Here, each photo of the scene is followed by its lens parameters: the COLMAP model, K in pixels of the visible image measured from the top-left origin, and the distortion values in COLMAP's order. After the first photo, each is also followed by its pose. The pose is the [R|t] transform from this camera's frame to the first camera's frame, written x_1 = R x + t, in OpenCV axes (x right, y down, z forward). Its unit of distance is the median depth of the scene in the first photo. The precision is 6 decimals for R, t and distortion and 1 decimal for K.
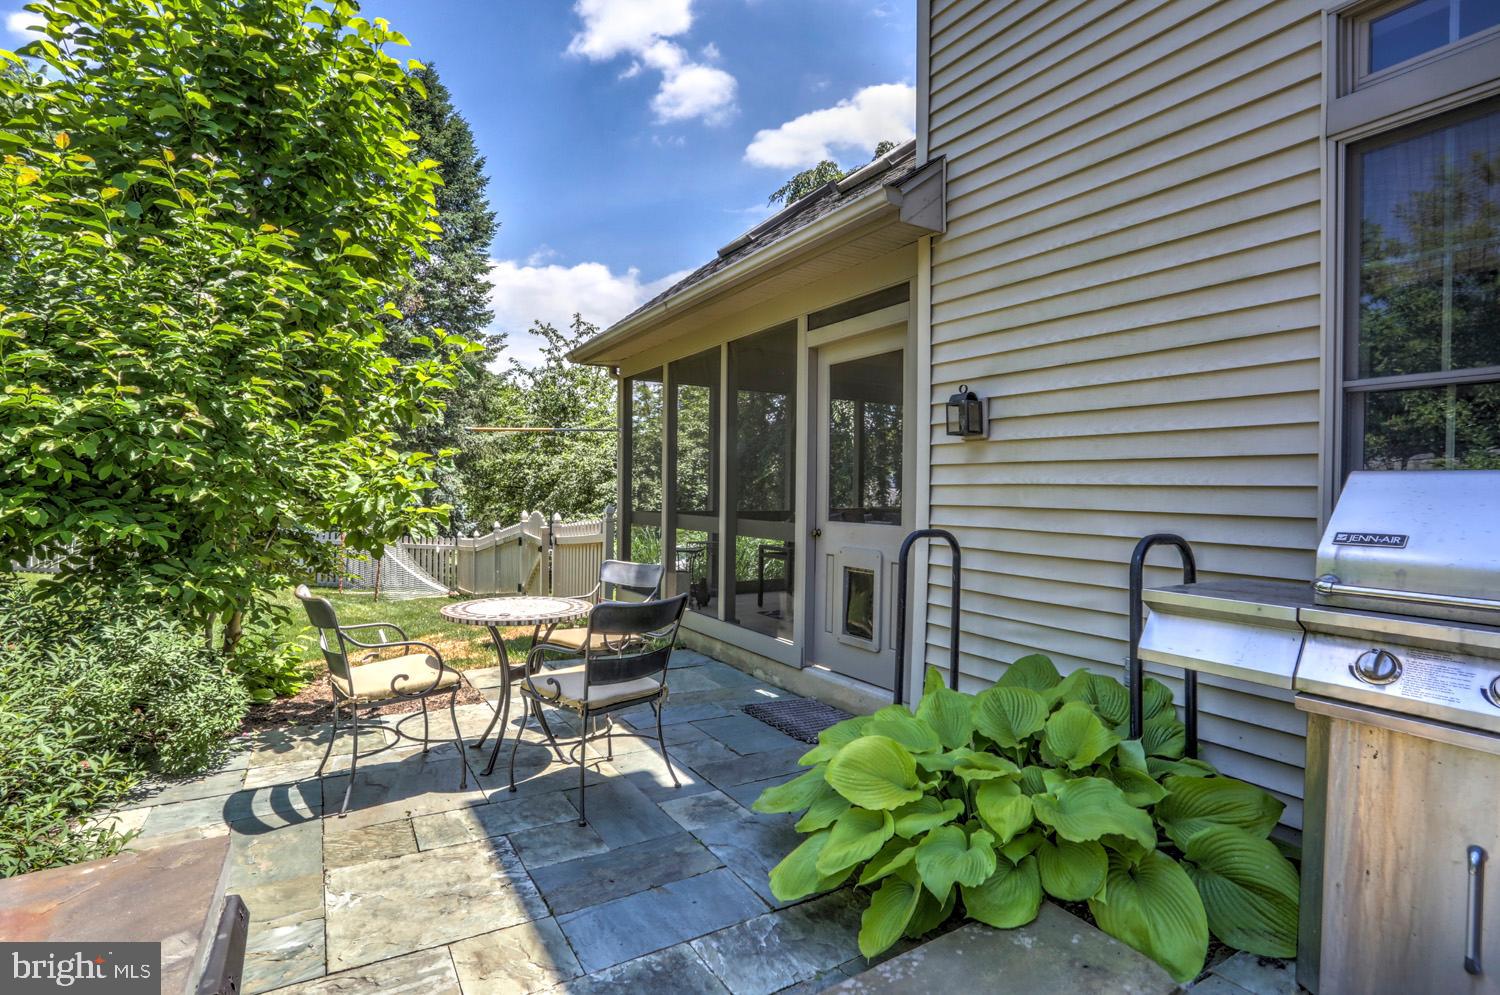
lens RADIAL K [[728.2, 0, 747.1], [0, 728.2, 499.6], [0, 0, 1]] dist [-0.074503, 0.032981]
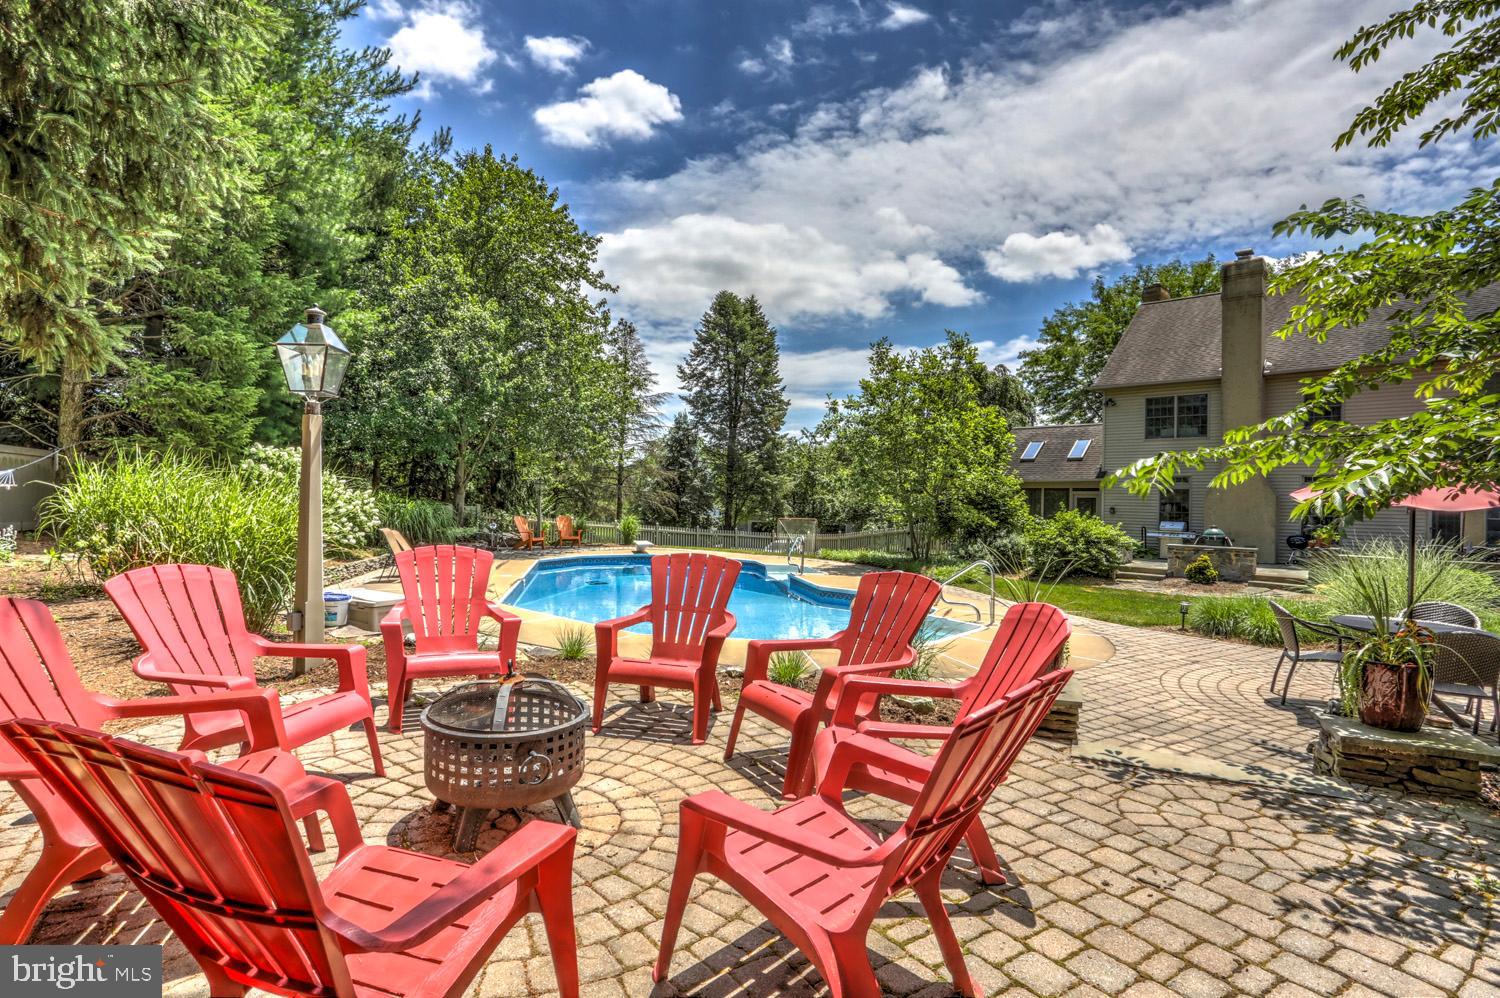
lens RADIAL K [[730.8, 0, 743.5], [0, 730.8, 497.7], [0, 0, 1]] dist [-0.070151, 0.029032]
pose [[0.973535, 0.002467, 0.228525, -4.599285], [-0.000180, 0.999950, -0.010027, -0.161546], [-0.228539, 0.009720, 0.973486, -4.808617]]
